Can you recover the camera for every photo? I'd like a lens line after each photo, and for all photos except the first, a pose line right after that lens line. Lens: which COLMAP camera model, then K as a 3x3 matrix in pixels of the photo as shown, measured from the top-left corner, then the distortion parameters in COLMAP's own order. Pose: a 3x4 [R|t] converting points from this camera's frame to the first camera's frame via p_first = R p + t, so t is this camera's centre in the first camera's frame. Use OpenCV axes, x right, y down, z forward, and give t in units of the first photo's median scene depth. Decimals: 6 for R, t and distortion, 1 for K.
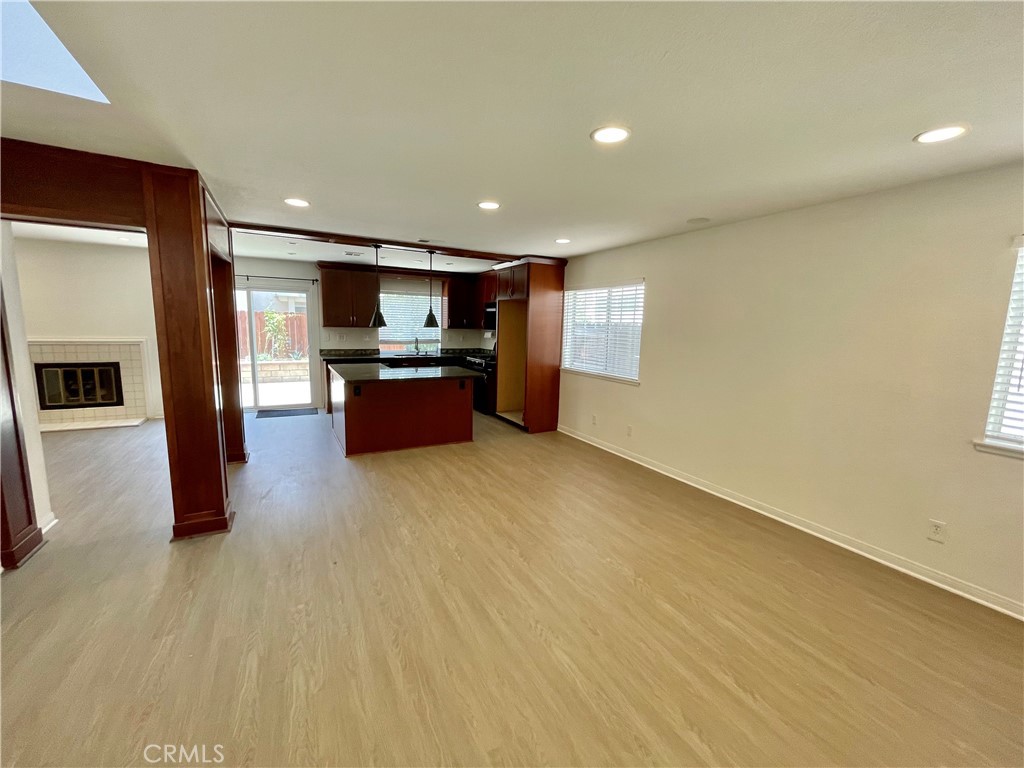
lens RADIAL K [[407.9, 0, 508.0], [0, 407.9, 384.7], [0, 0, 1]] dist [-0.003563, 0.000999]
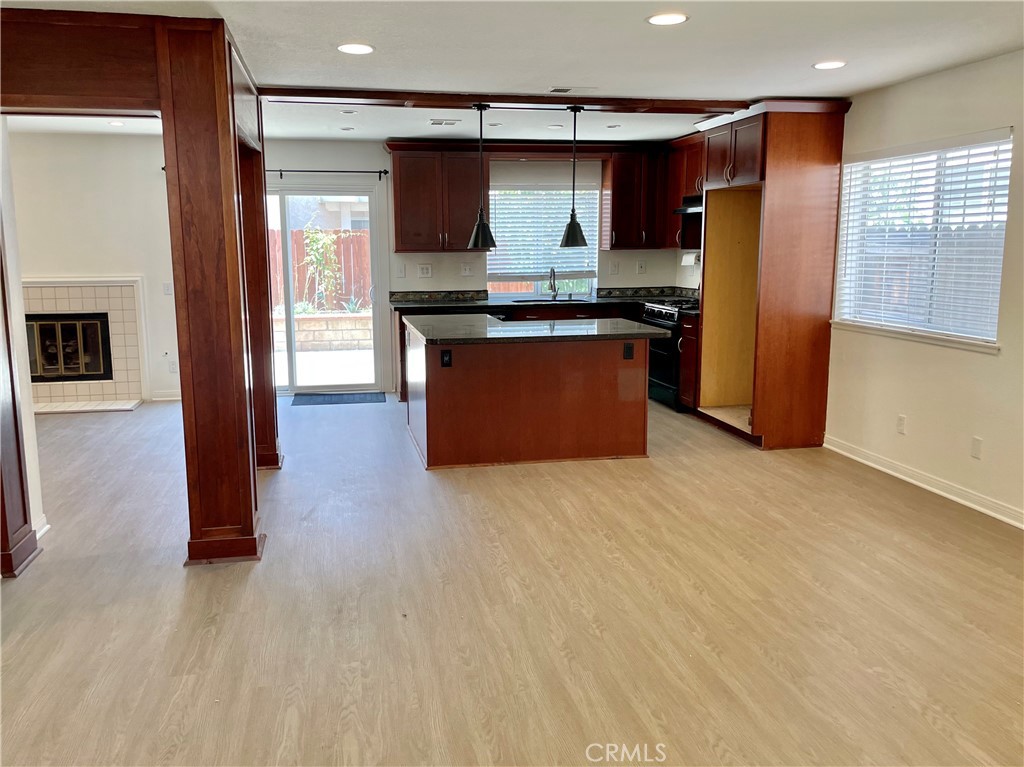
lens RADIAL K [[810.3, 0, 495.8], [0, 810.3, 380.7], [0, 0, 1]] dist [0.072283, -0.068122]
pose [[0.954141, 0.019361, -0.298730, 0.047878], [-0.013897, 0.999695, 0.020404, 0.022151], [0.299034, -0.015317, 0.954120, -0.094573]]
